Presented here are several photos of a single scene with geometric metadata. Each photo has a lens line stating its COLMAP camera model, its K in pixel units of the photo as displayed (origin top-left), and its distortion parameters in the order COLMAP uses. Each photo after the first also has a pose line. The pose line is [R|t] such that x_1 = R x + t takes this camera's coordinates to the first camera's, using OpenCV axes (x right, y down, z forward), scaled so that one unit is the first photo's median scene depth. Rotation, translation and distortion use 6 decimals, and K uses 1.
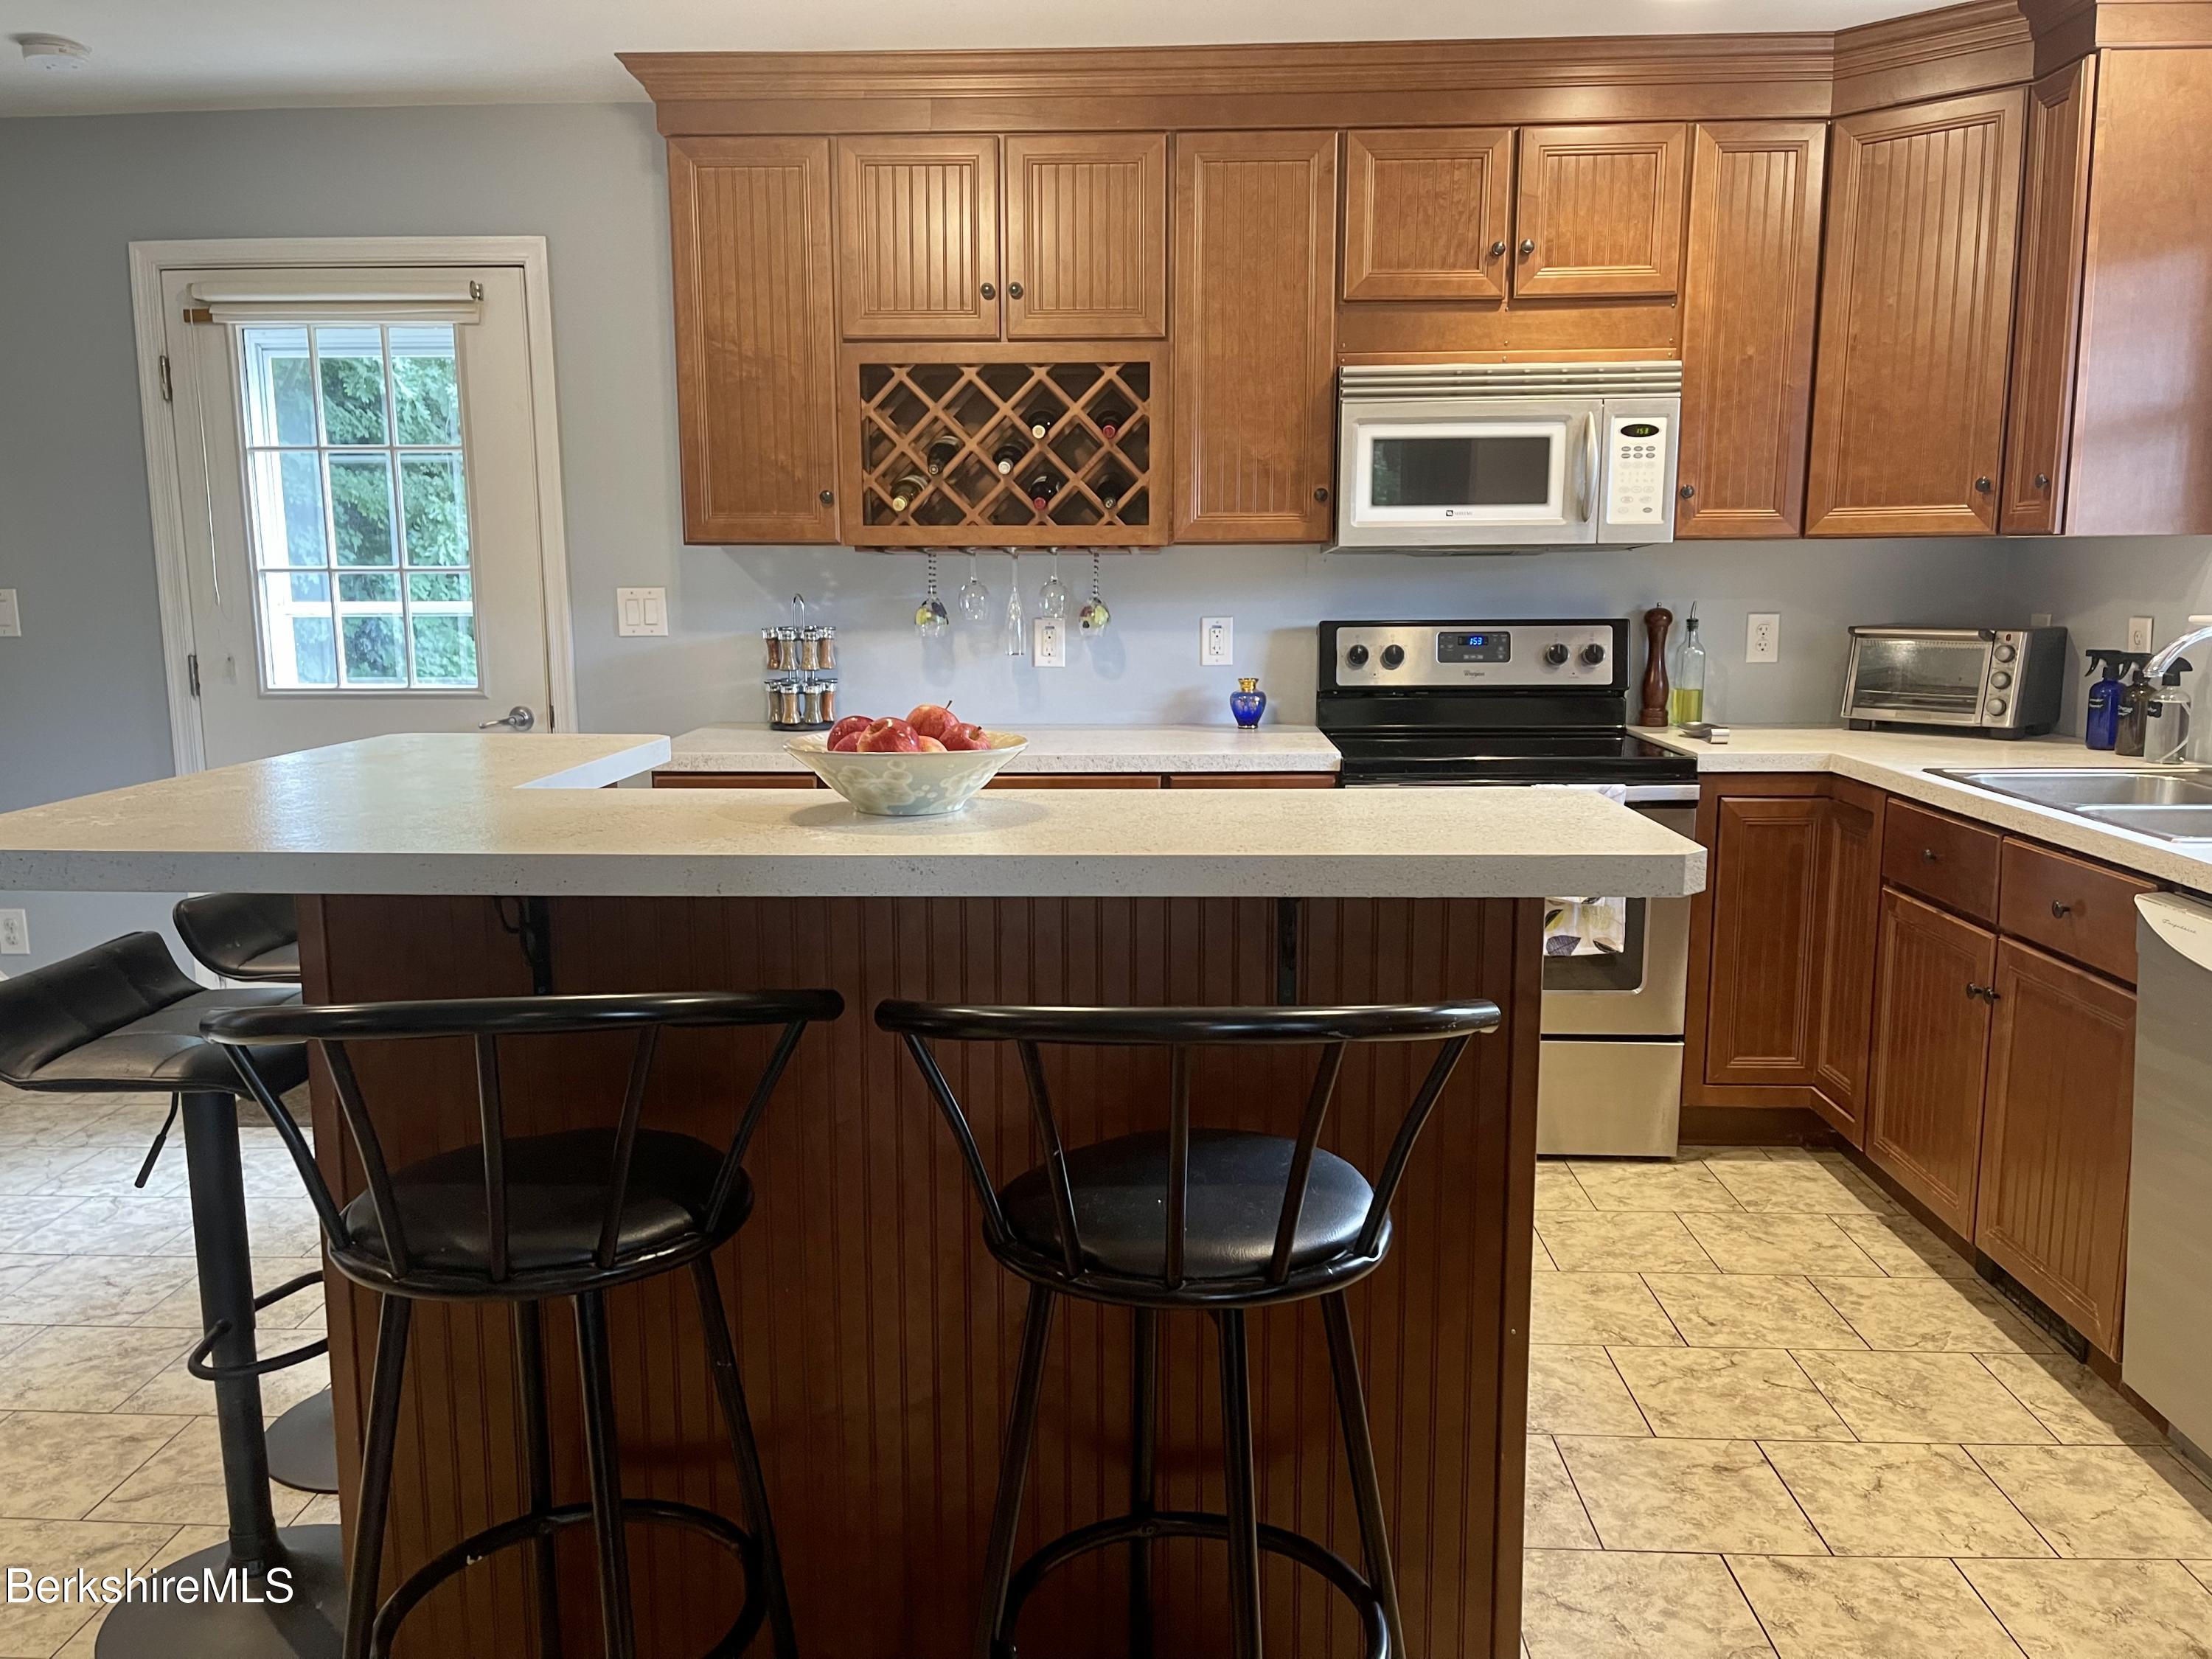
lens RADIAL K [[1677.6, 0, 1096.5], [0, 1677.6, 830.9], [0, 0, 1]] dist [0.068254, -0.087069]
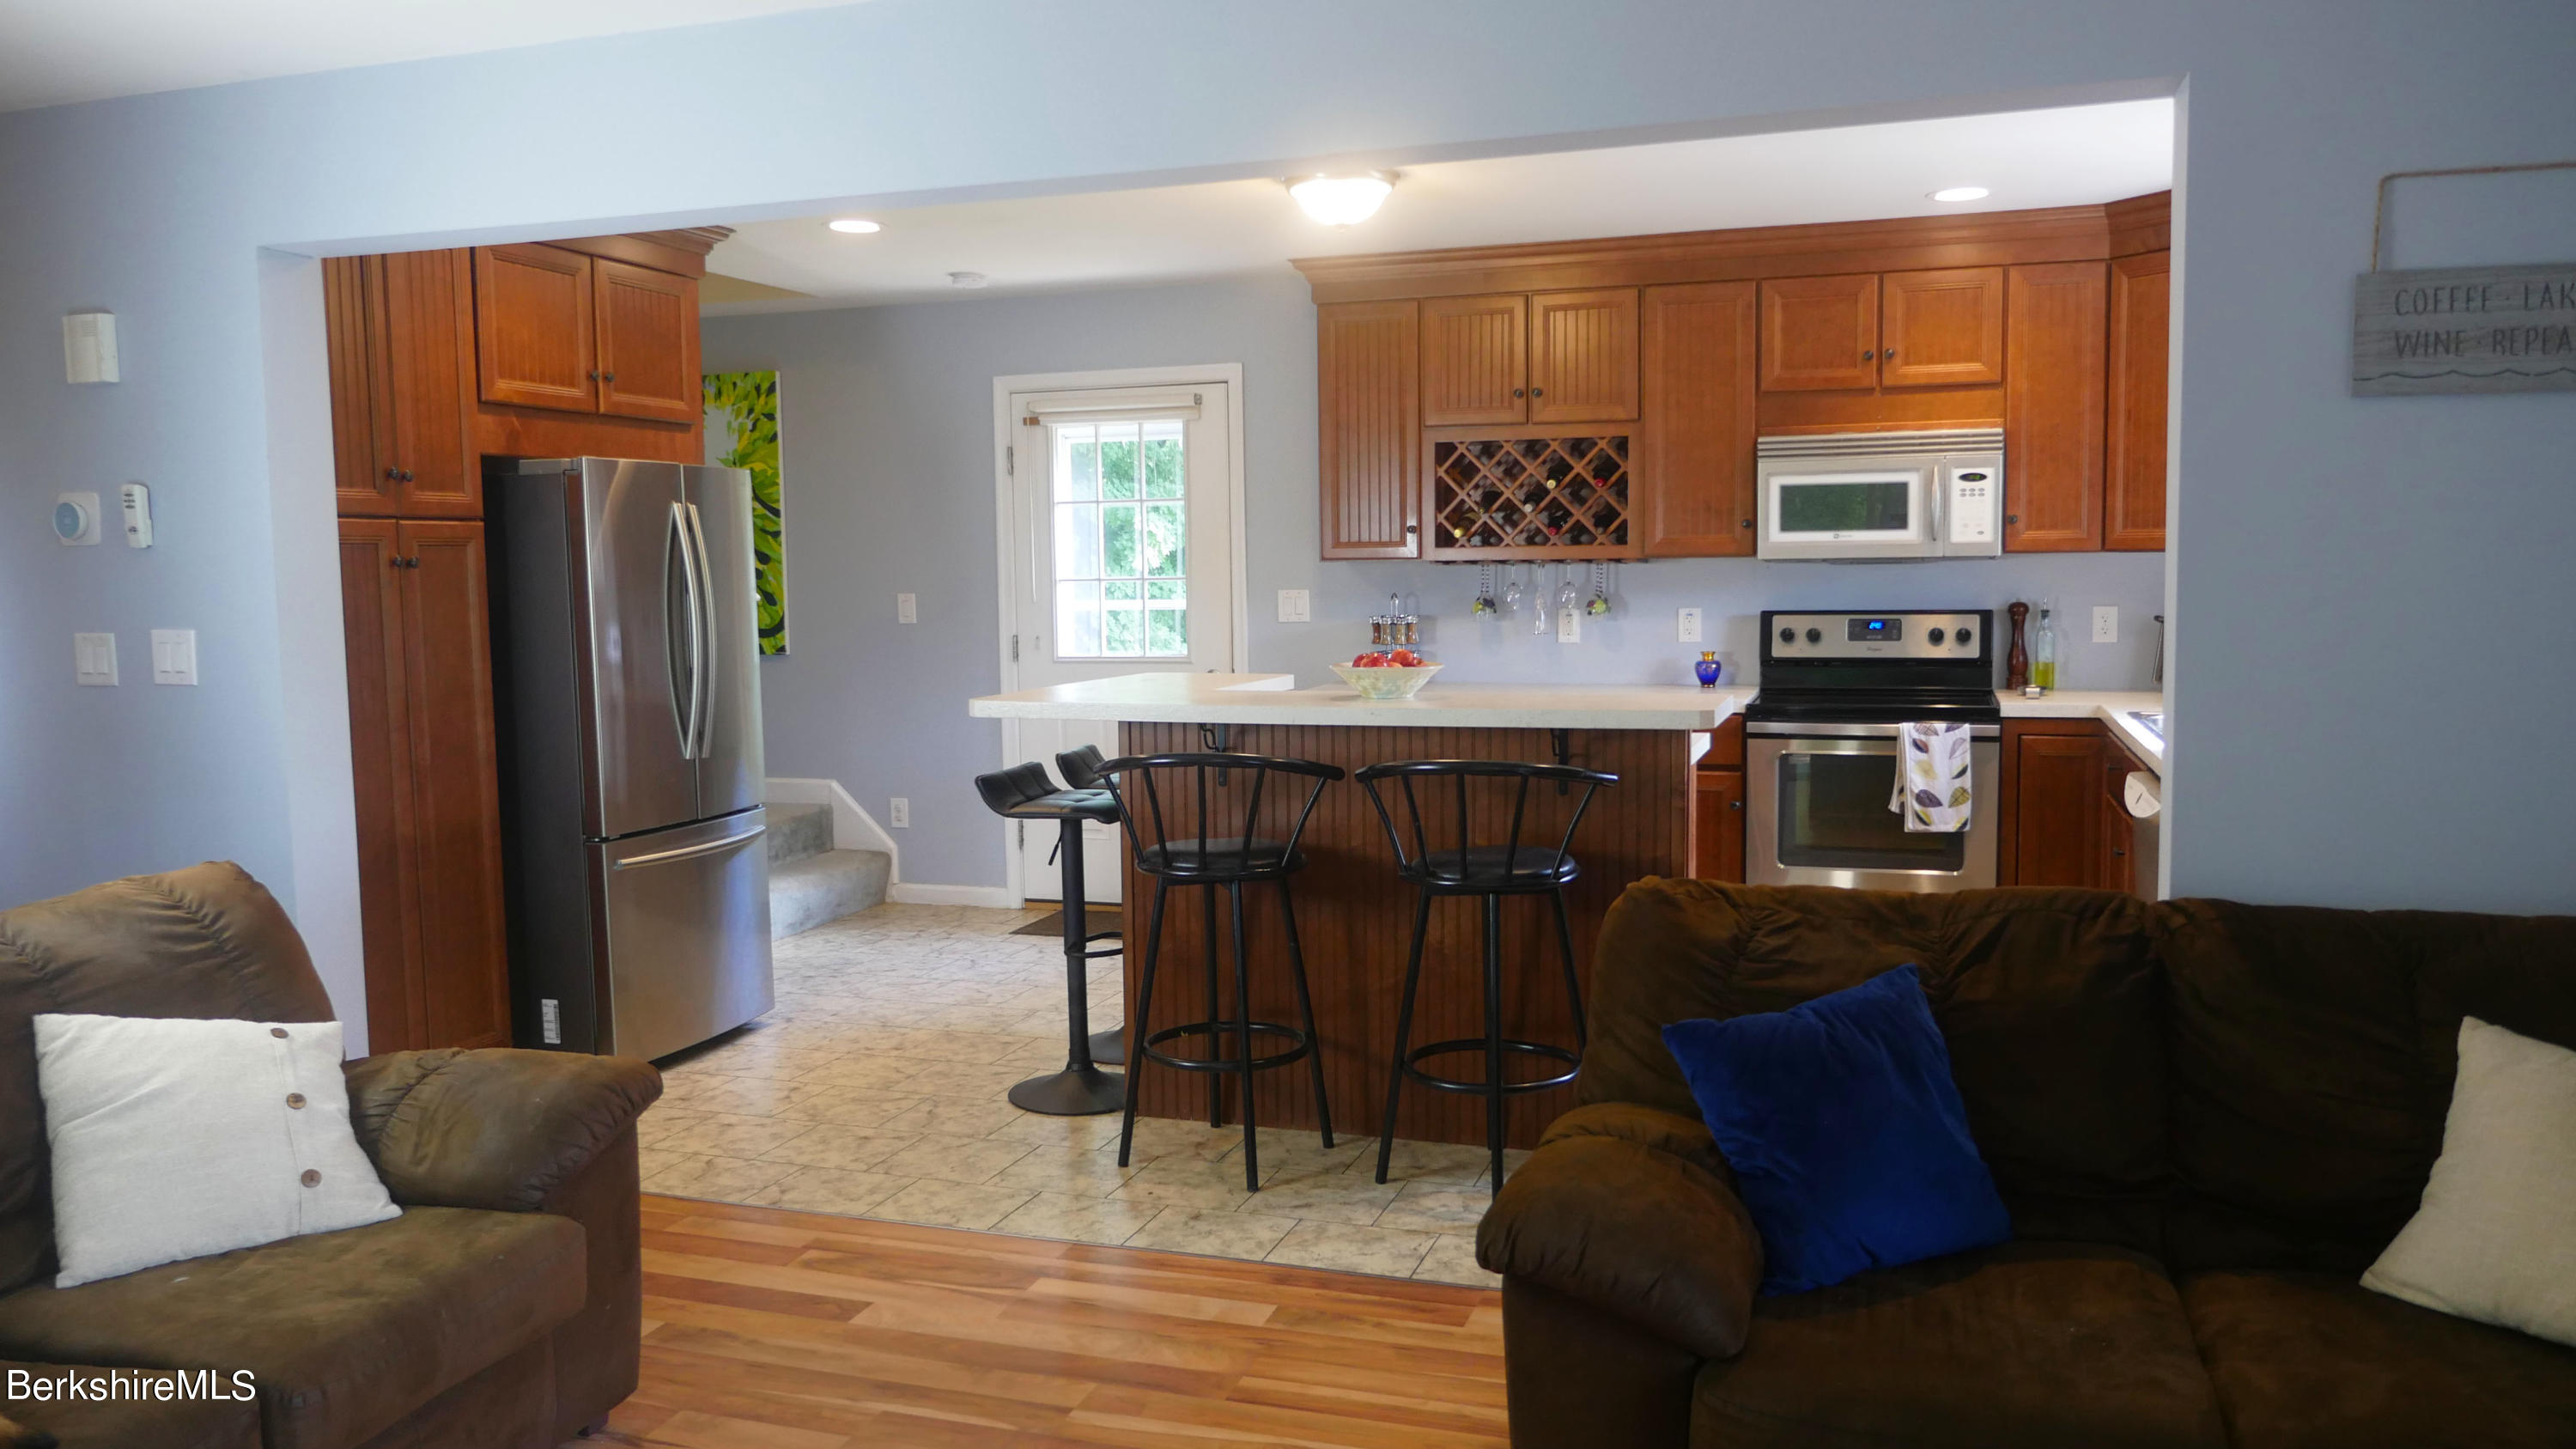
lens RADIAL K [[1873.6, 0, 1284.8], [0, 1873.6, 710.6], [0, 0, 1]] dist [-0.021421, 0.002527]
pose [[0.958989, 0.013565, -0.283119, 0.207644], [-0.034520, 0.997008, -0.069158, 0.083108], [0.281334, 0.076095, 0.956588, -0.620734]]
